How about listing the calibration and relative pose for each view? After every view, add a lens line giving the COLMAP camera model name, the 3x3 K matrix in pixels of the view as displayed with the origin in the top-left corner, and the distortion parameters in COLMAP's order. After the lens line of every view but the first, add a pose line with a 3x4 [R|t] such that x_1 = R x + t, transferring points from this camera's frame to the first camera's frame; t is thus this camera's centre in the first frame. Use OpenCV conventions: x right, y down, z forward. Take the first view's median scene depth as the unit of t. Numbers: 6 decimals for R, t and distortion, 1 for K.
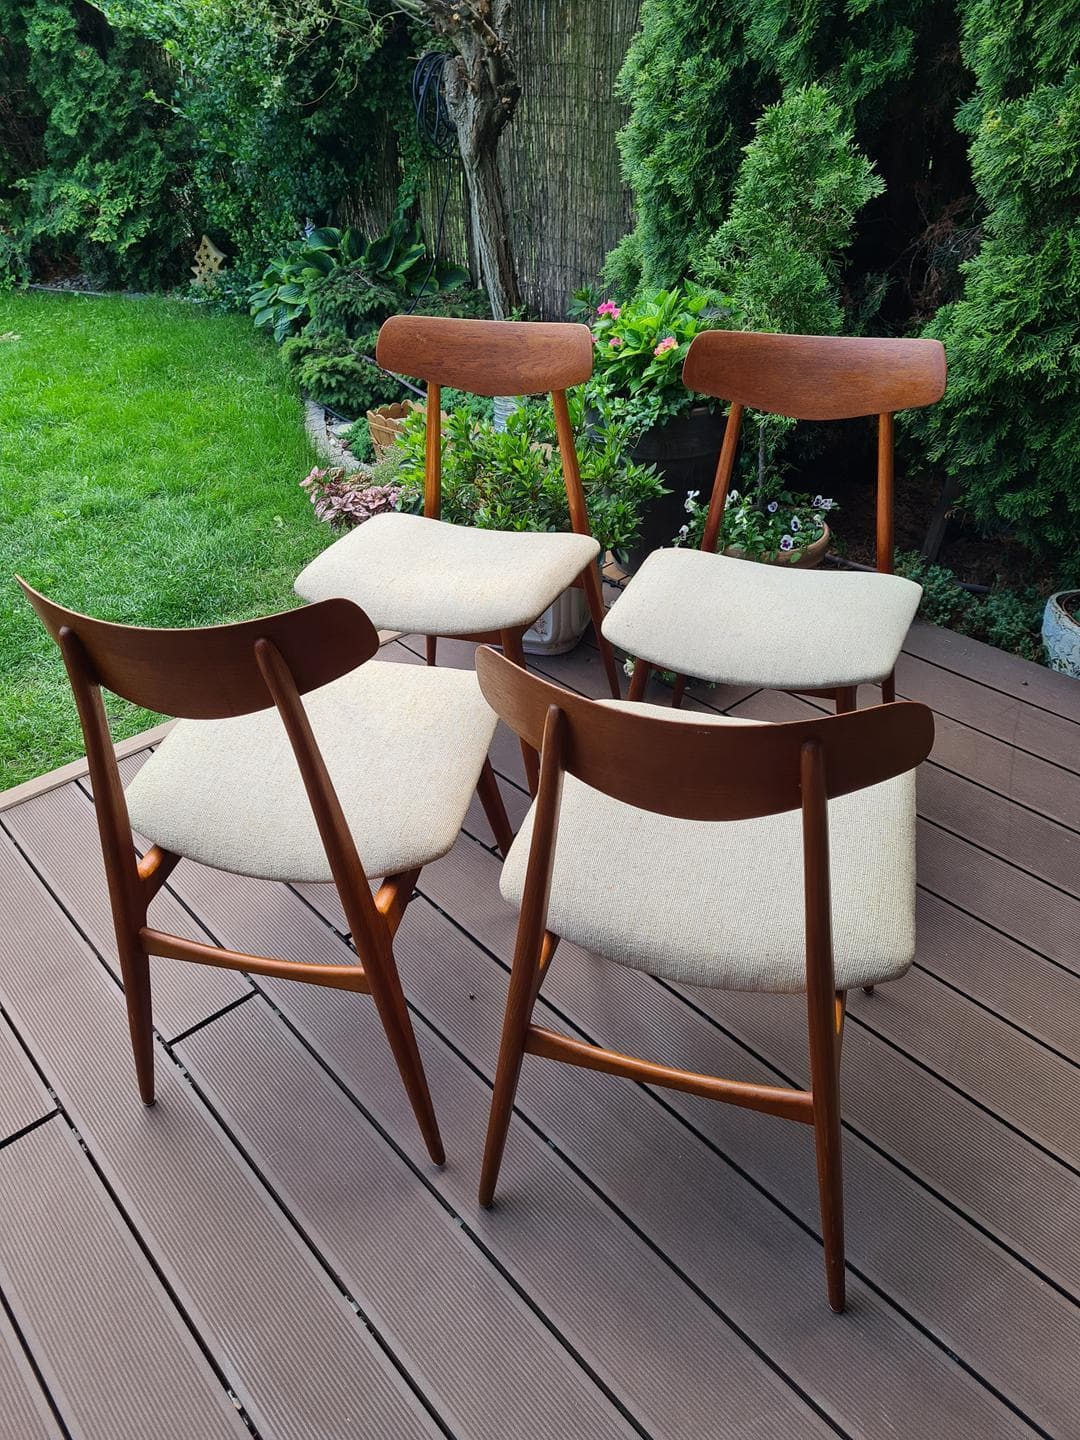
lens RADIAL K [[1096.8, 0, 517.8], [0, 1096.8, 704.8], [0, 0, 1]] dist [0.062553, -0.059532]
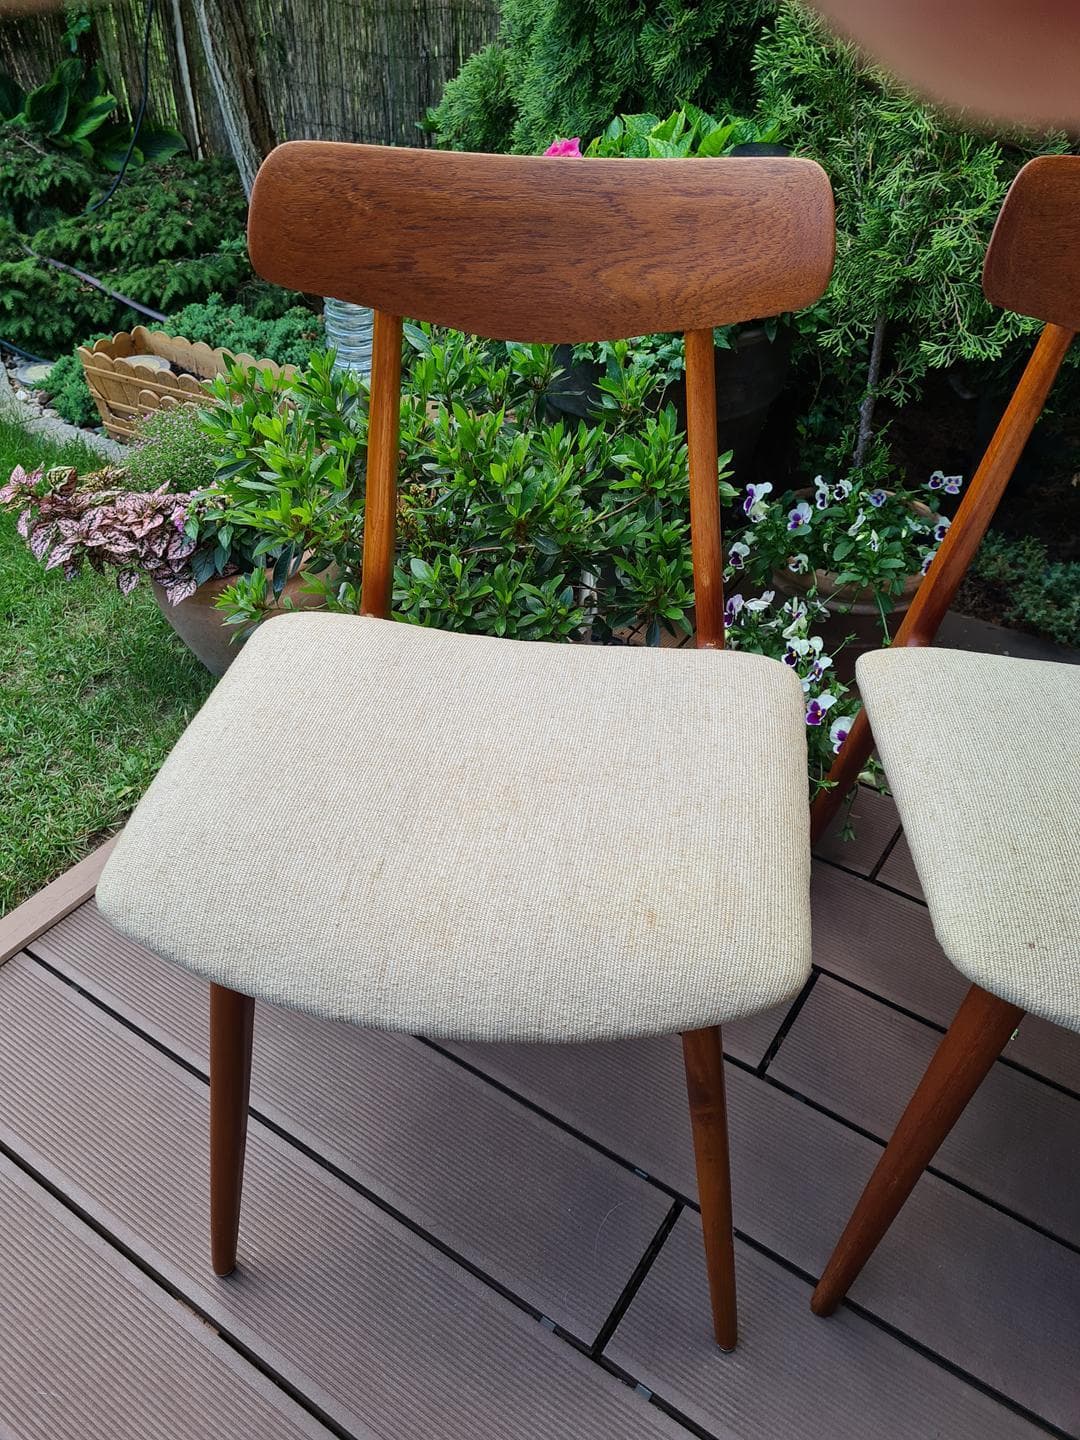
lens RADIAL K [[1096.8, 0, 526.0], [0, 1096.8, 700.9], [0, 0, 1]] dist [0.062553, -0.059532]
pose [[0.962566, -0.126438, 0.239752, -0.100356], [0.107880, 0.990166, 0.089065, -0.140493], [-0.248655, -0.059866, 0.966740, 0.456472]]
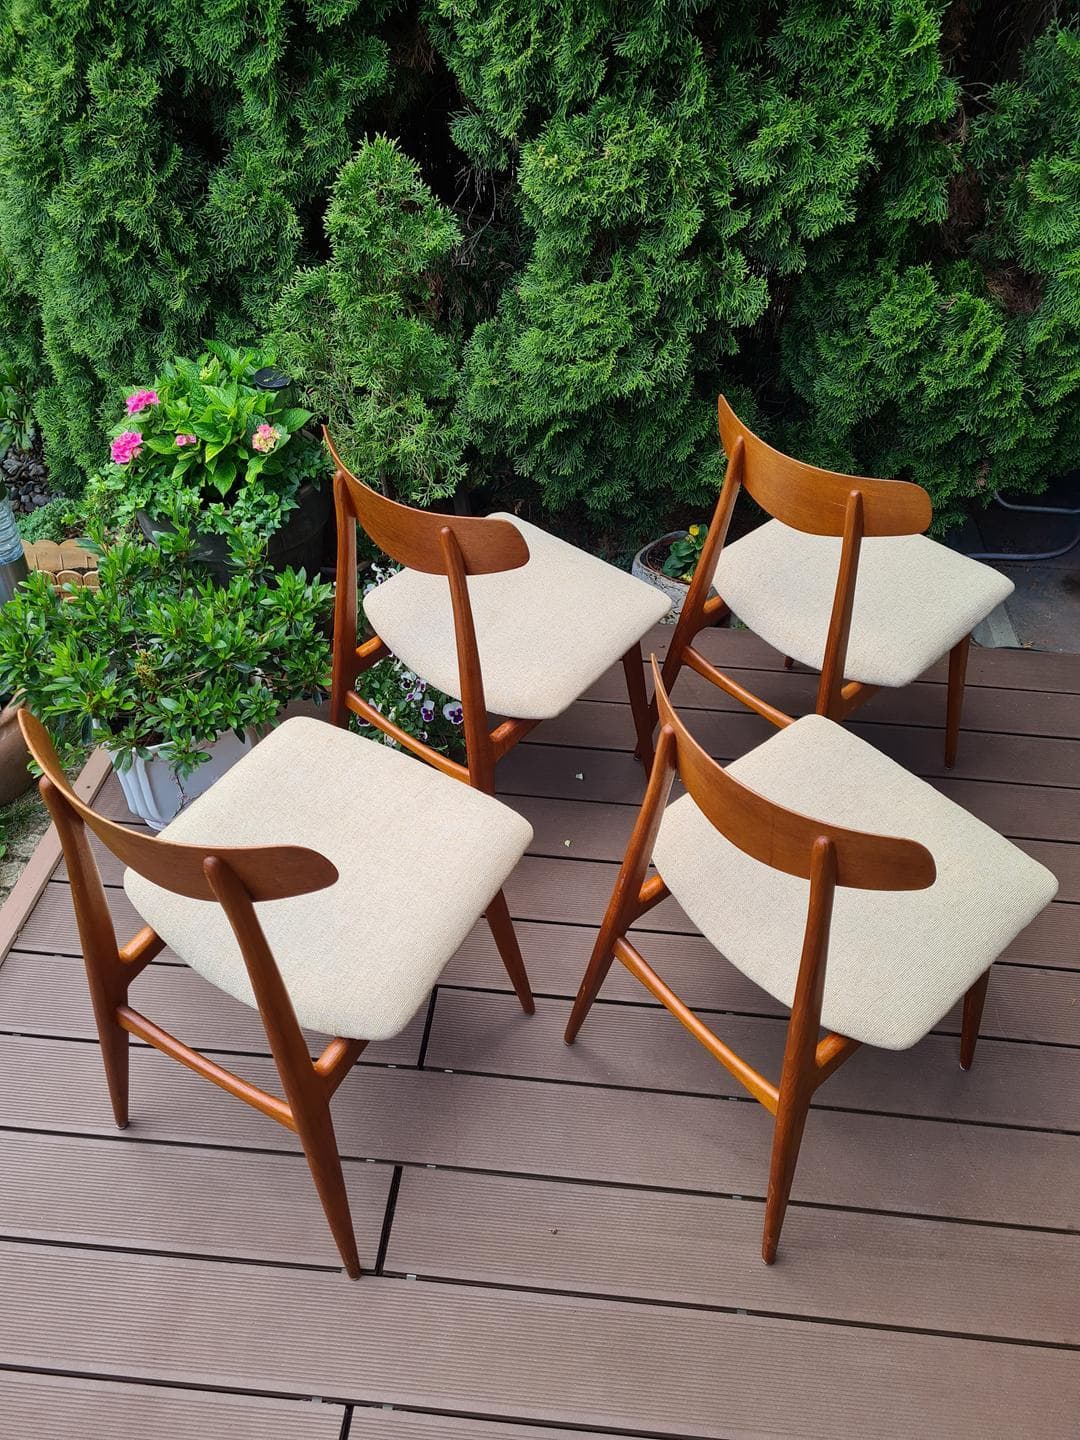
lens RADIAL K [[1096.8, 0, 555.8], [0, 1096.8, 726.8], [0, 0, 1]] dist [0.062553, -0.059532]
pose [[0.705811, -0.418246, 0.571753, -0.269091], [0.338235, 0.908130, 0.246772, -0.237306], [-0.622437, 0.019212, 0.782434, 0.179540]]
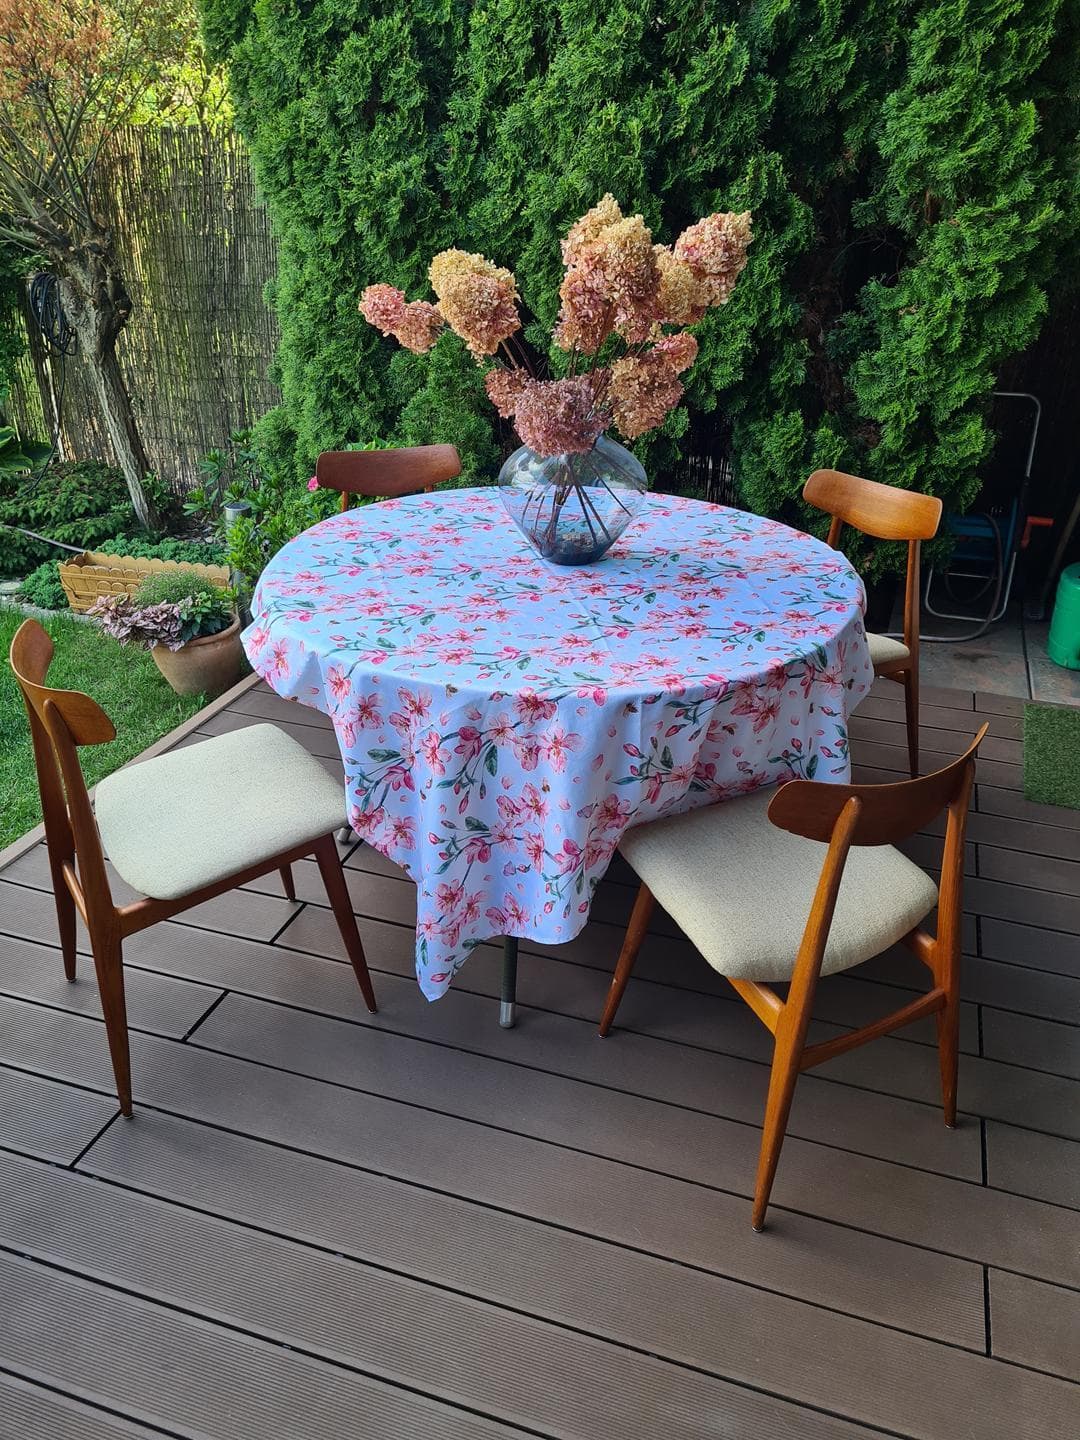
lens RADIAL K [[1096.8, 0, 561.5], [0, 1096.8, 707.0], [0, 0, 1]] dist [0.062553, -0.059532]
pose [[0.848284, -0.180684, 0.497763, -0.437741], [0.246463, 0.966684, -0.069121, 0.131598], [-0.468690, 0.181315, 0.864554, -0.329325]]
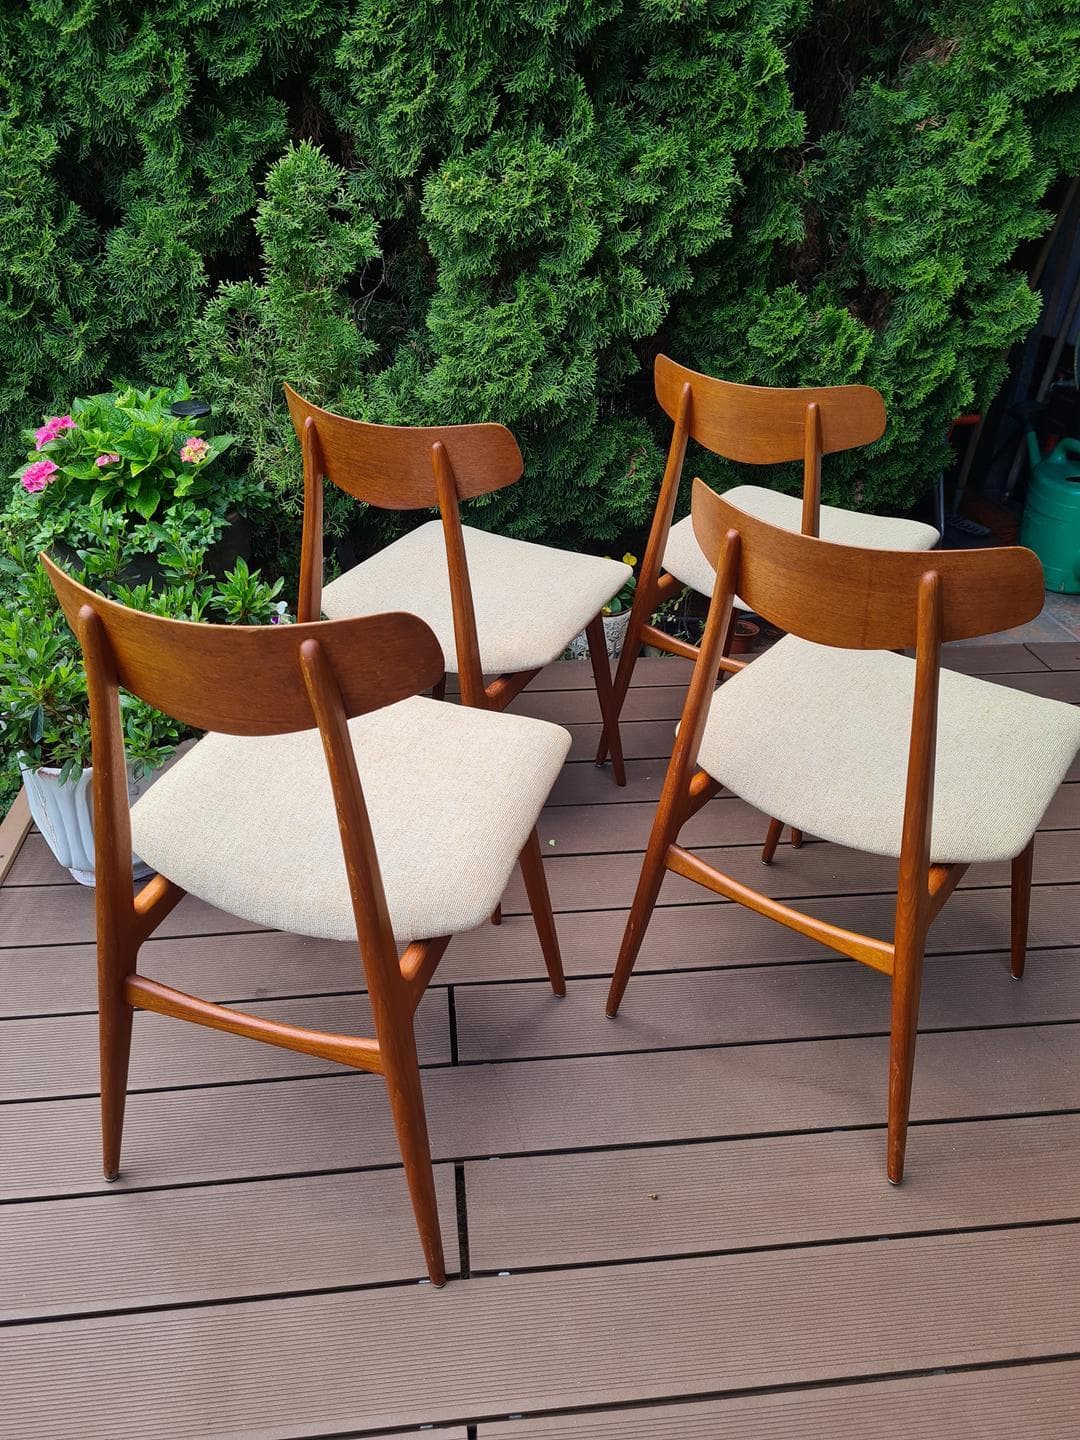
lens RADIAL K [[1096.8, 0, 543.8], [0, 1096.8, 714.2], [0, 0, 1]] dist [0.062553, -0.059532]
pose [[0.552158, -0.353451, 0.755111, -0.386747], [0.426526, 0.897953, 0.108424, -0.115541], [-0.716377, 0.262207, 0.646569, 0.304830]]
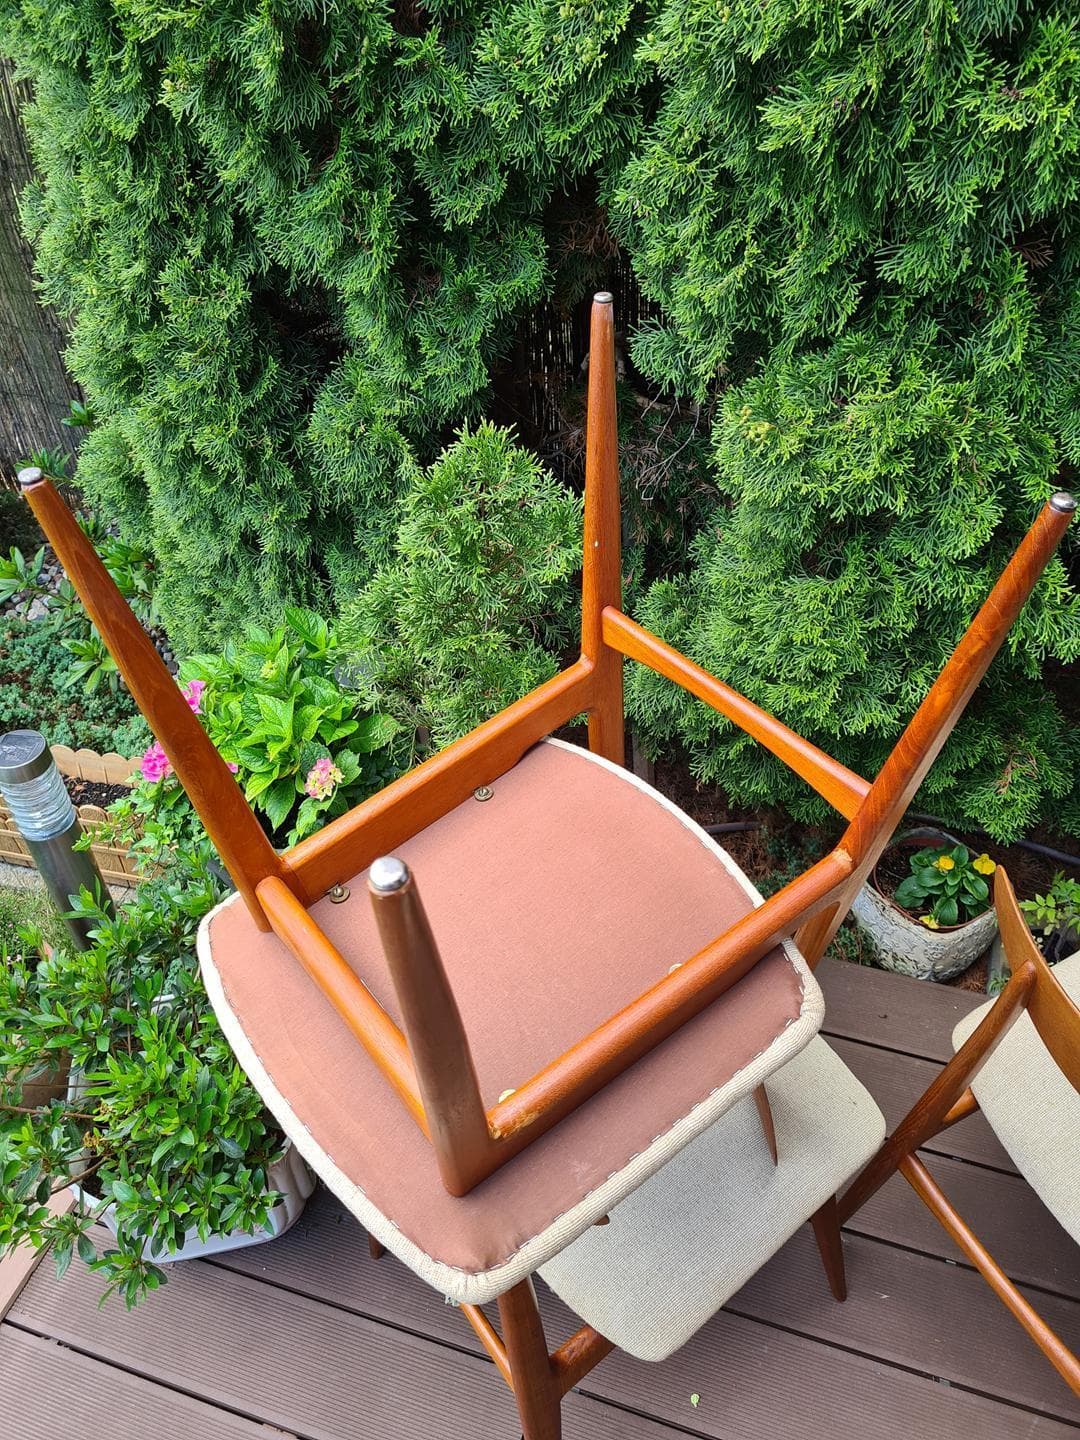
lens RADIAL K [[1096.8, 0, 539.9], [0, 1096.8, 705.5], [0, 0, 1]] dist [0.062553, -0.059532]
pose [[0.857273, -0.333379, 0.392354, 0.009836], [0.290405, 0.942361, 0.166193, -0.398952], [-0.425145, -0.028531, 0.904676, 0.362872]]
